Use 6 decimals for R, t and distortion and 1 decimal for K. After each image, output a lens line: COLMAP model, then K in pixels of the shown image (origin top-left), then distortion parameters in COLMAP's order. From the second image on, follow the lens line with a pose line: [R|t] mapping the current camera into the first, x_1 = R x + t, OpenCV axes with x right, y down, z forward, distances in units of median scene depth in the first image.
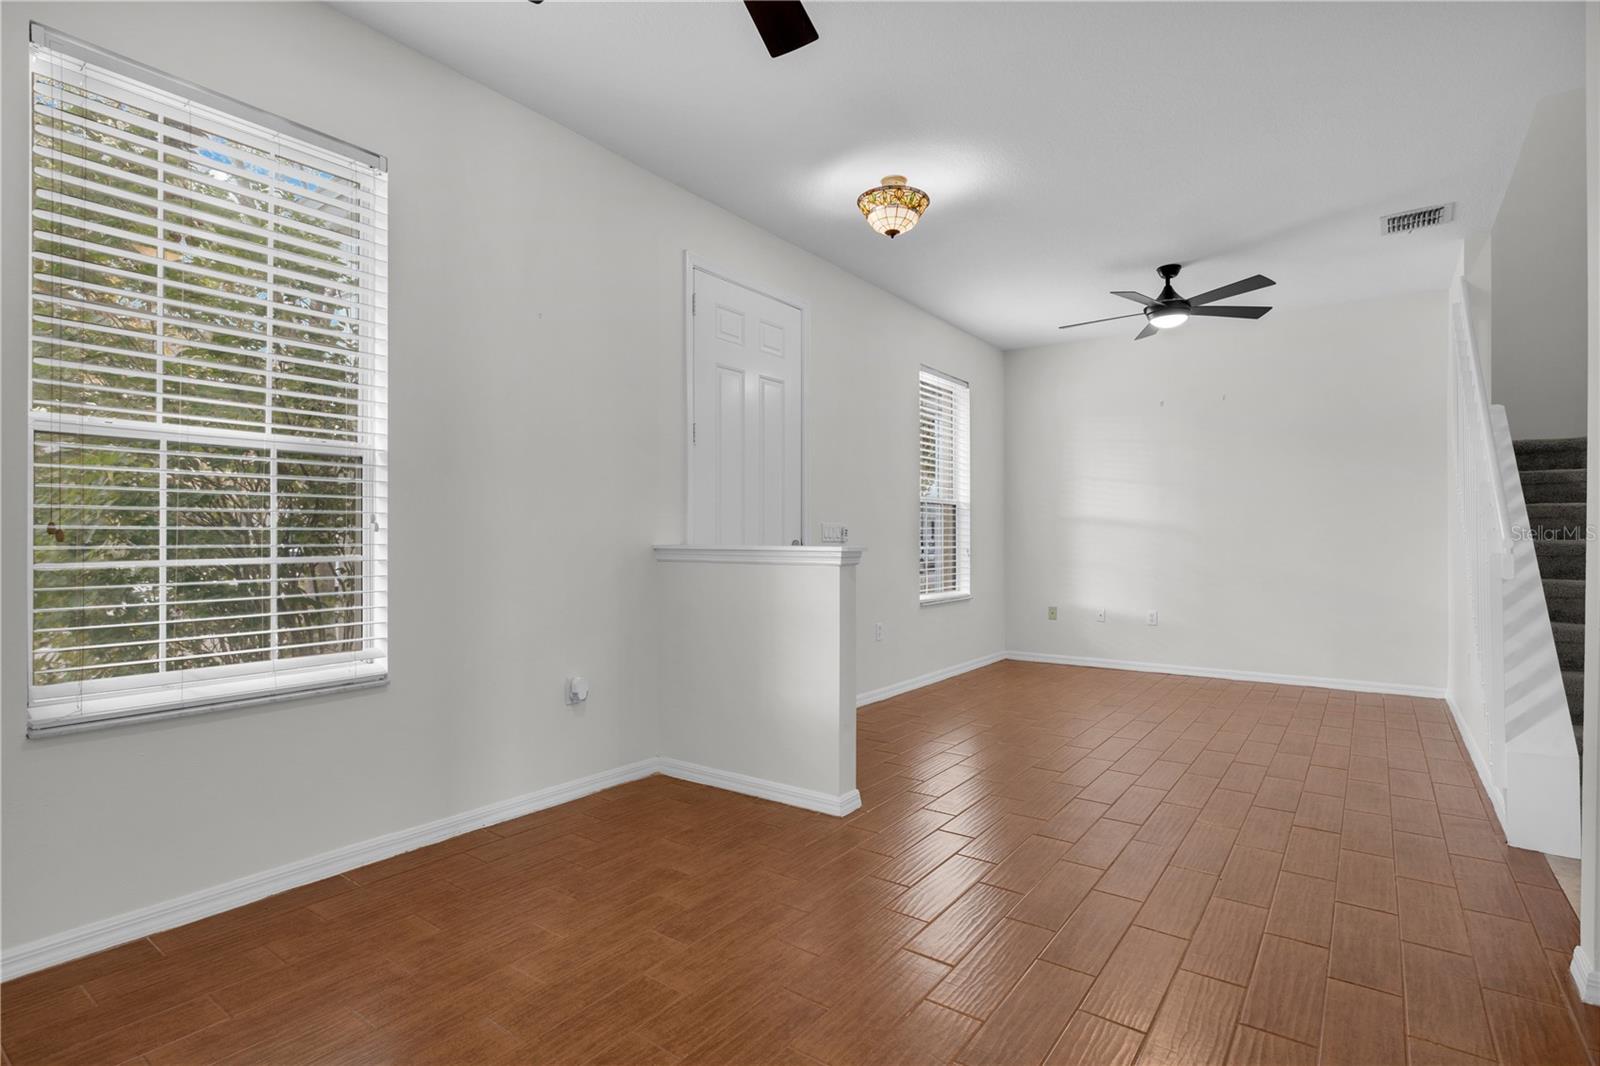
lens RADIAL K [[789.6, 0, 801.6], [0, 789.6, 536.1], [0, 0, 1]] dist [0.003750, 0.000579]
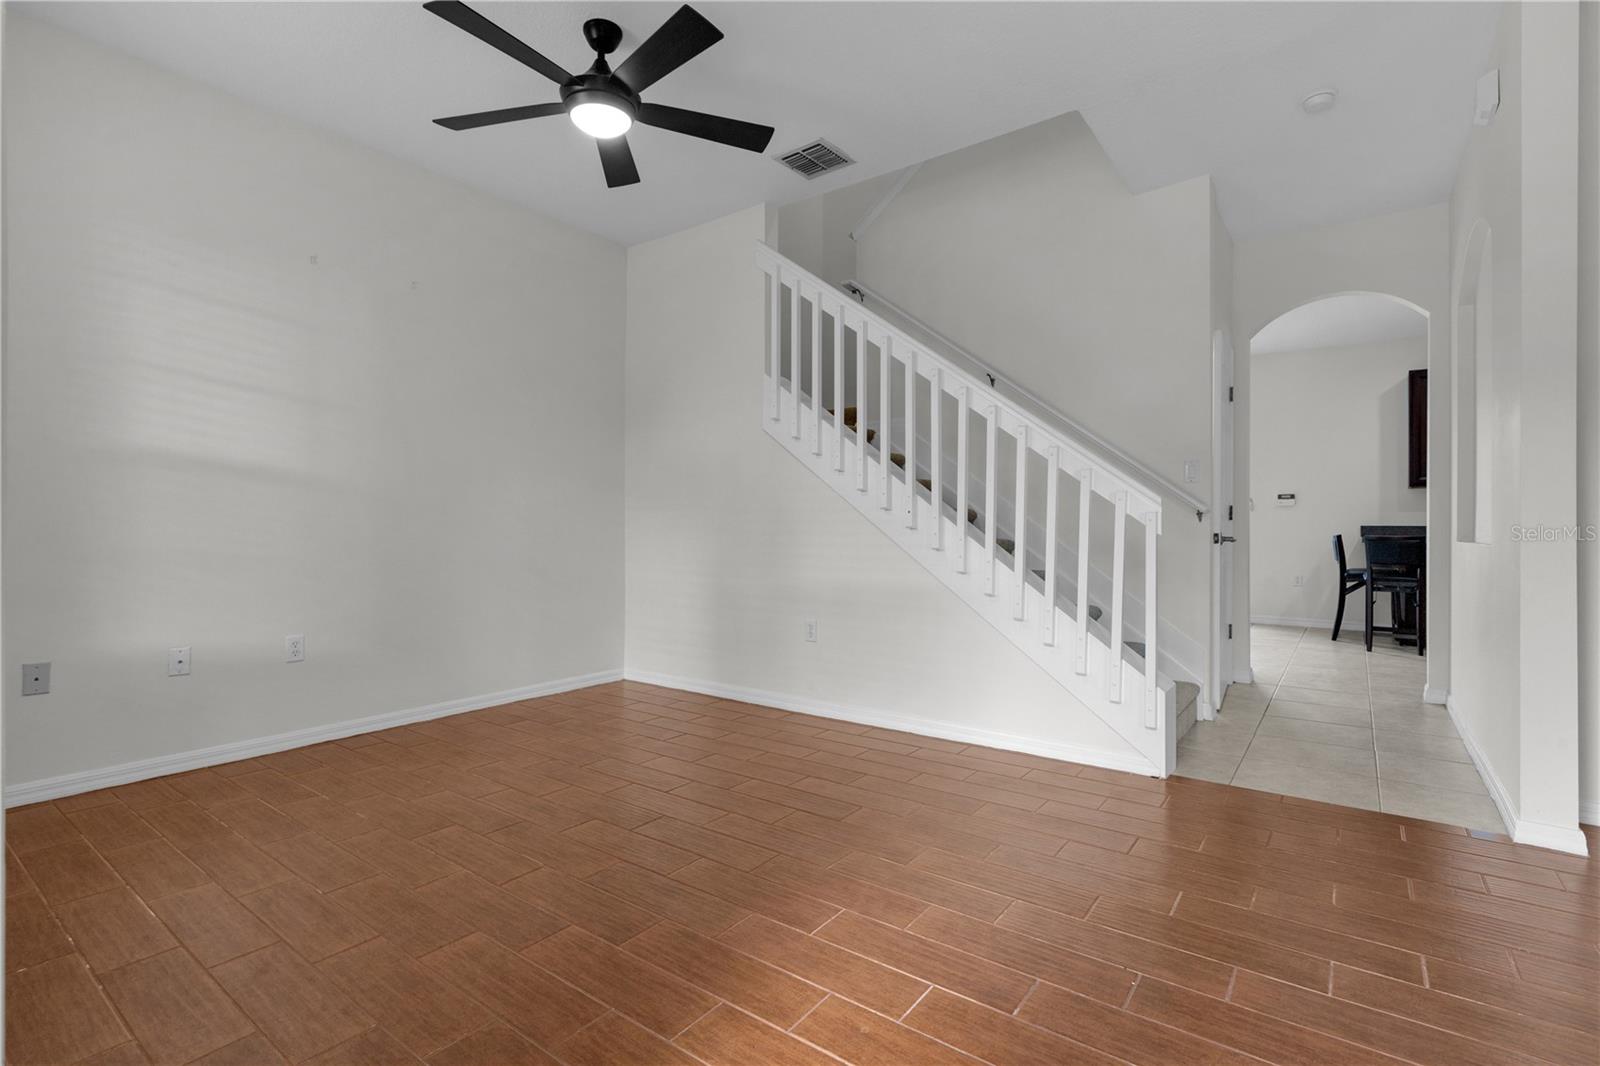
lens RADIAL K [[754.7, 0, 800.0], [0, 754.7, 533.0], [0, 0, 1]] dist [0.003123, 0.000221]
pose [[0.018614, -0.007747, 0.999797, -0.069120], [-0.002919, 0.999965, 0.007802, 0.019229], [-0.999822, -0.003064, 0.018591, 0.645812]]
